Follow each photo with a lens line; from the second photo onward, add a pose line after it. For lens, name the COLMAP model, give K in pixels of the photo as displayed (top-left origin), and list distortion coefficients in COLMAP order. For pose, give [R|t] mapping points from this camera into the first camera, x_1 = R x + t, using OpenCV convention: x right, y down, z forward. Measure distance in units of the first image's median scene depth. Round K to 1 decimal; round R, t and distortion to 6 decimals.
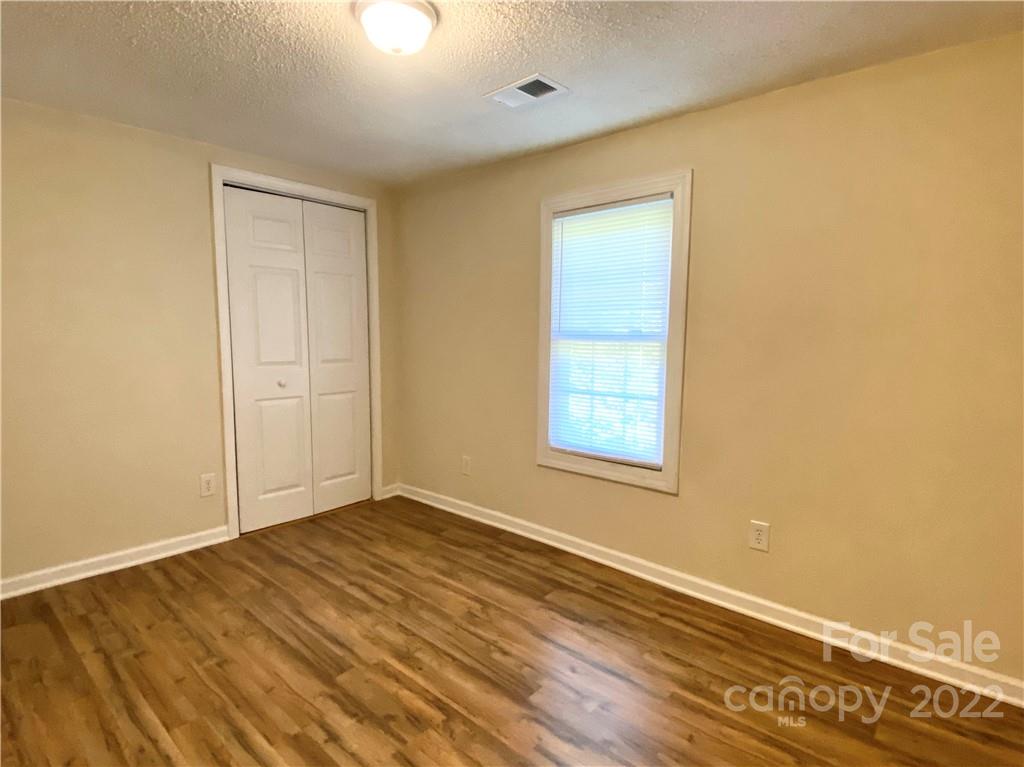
lens RADIAL K [[551.9, 0, 512.0], [0, 551.9, 383.5], [0, 0, 1]] dist [0.037433, -0.001234]
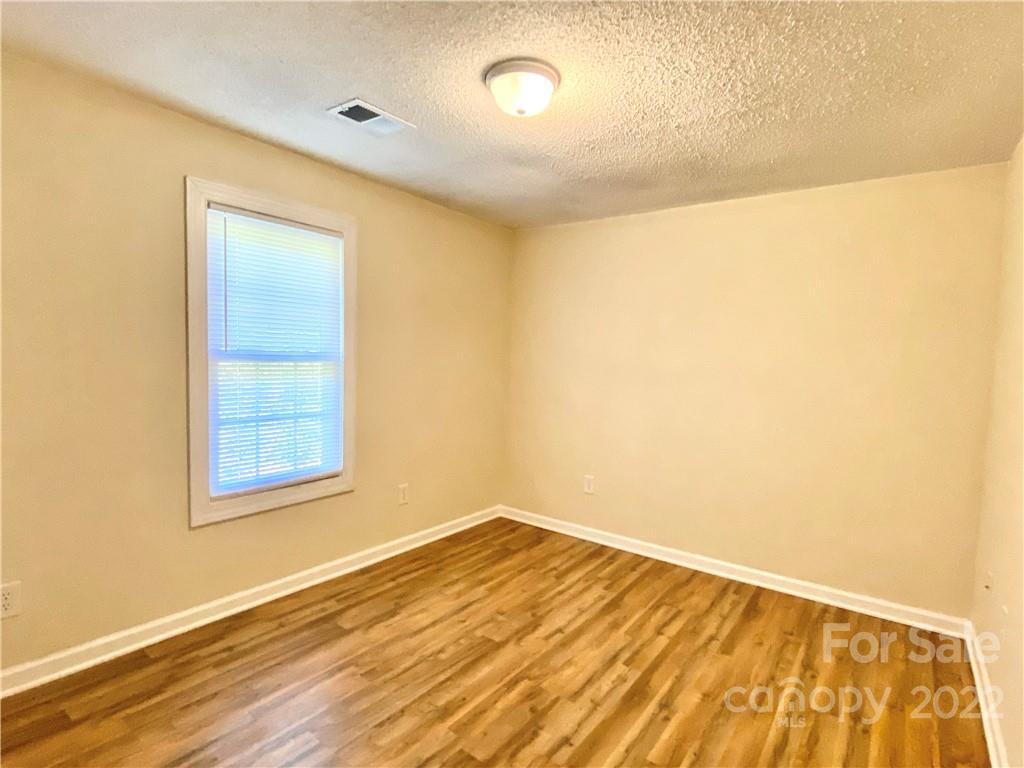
lens RADIAL K [[513.0, 0, 512.0], [0, 513.0, 384.0], [0, 0, 1]] dist [-0.001399, -0.000775]
pose [[-0.067399, -0.071309, 0.995175, -0.836421], [0.076774, 0.994115, 0.076433, -0.085364], [-0.994768, 0.081555, -0.061528, 0.750792]]
